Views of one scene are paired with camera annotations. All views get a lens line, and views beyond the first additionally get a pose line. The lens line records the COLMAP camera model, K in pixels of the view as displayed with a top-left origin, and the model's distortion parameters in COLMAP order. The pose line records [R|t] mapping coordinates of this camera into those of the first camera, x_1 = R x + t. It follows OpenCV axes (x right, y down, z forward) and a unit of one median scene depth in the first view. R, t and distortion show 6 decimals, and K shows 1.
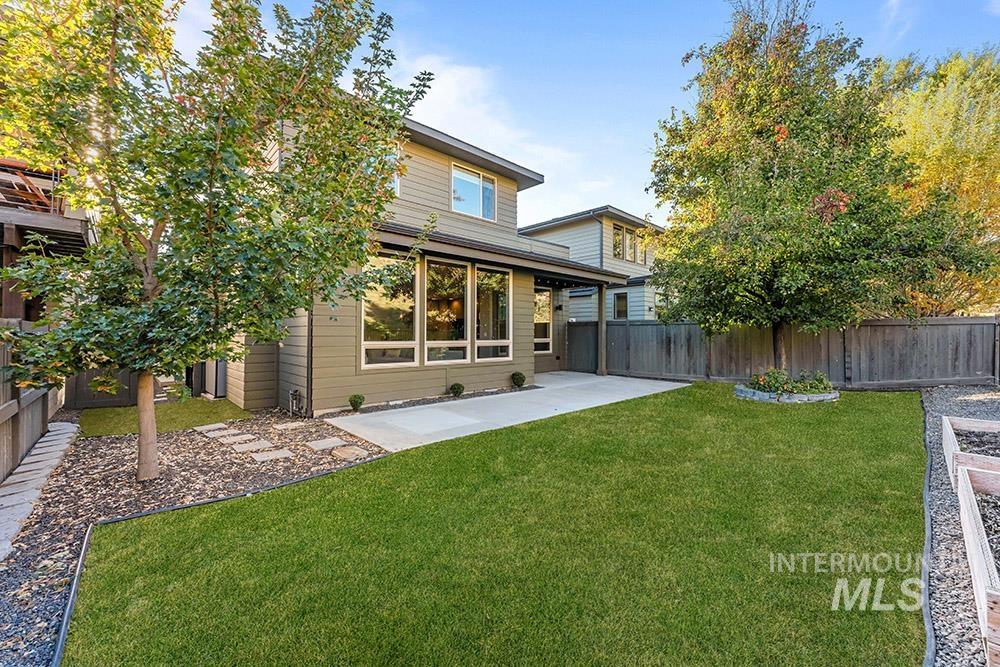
lens RADIAL K [[397.5, 0, 500.0], [0, 397.5, 333.5], [0, 0, 1]] dist [-0.000436, -0.000042]
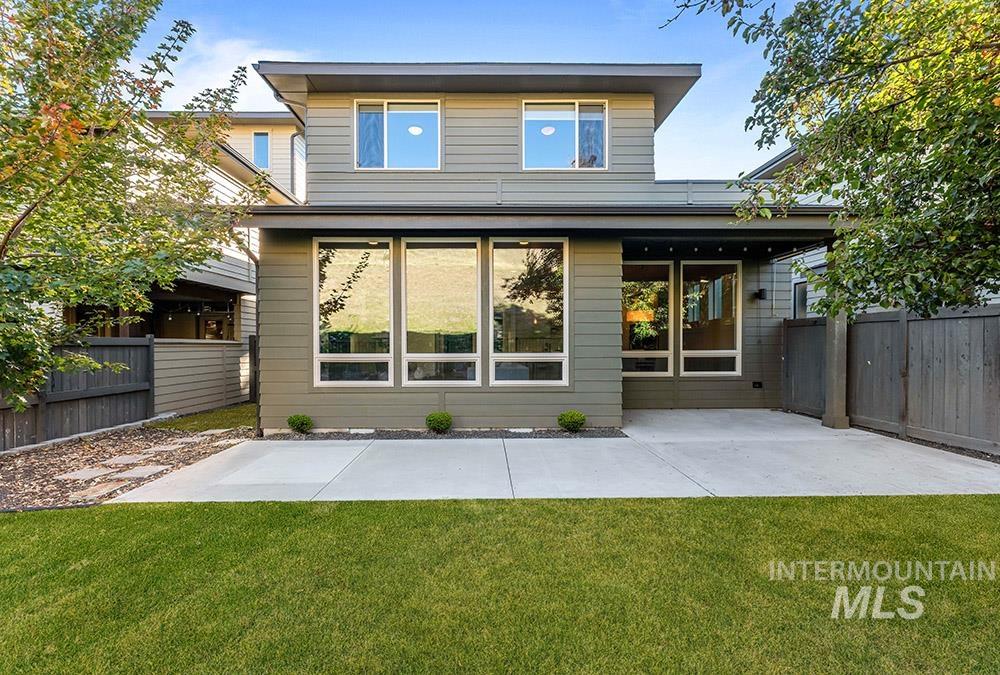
lens RADIAL K [[426.8, 0, 497.0], [0, 426.8, 350.1], [0, 0, 1]] dist [-0.000094, 0.000055]
pose [[0.737593, 0.006498, -0.675214, 0.371853], [0.005895, 0.999854, 0.016063, 0.000791], [0.675219, -0.015828, 0.737447, 0.413009]]
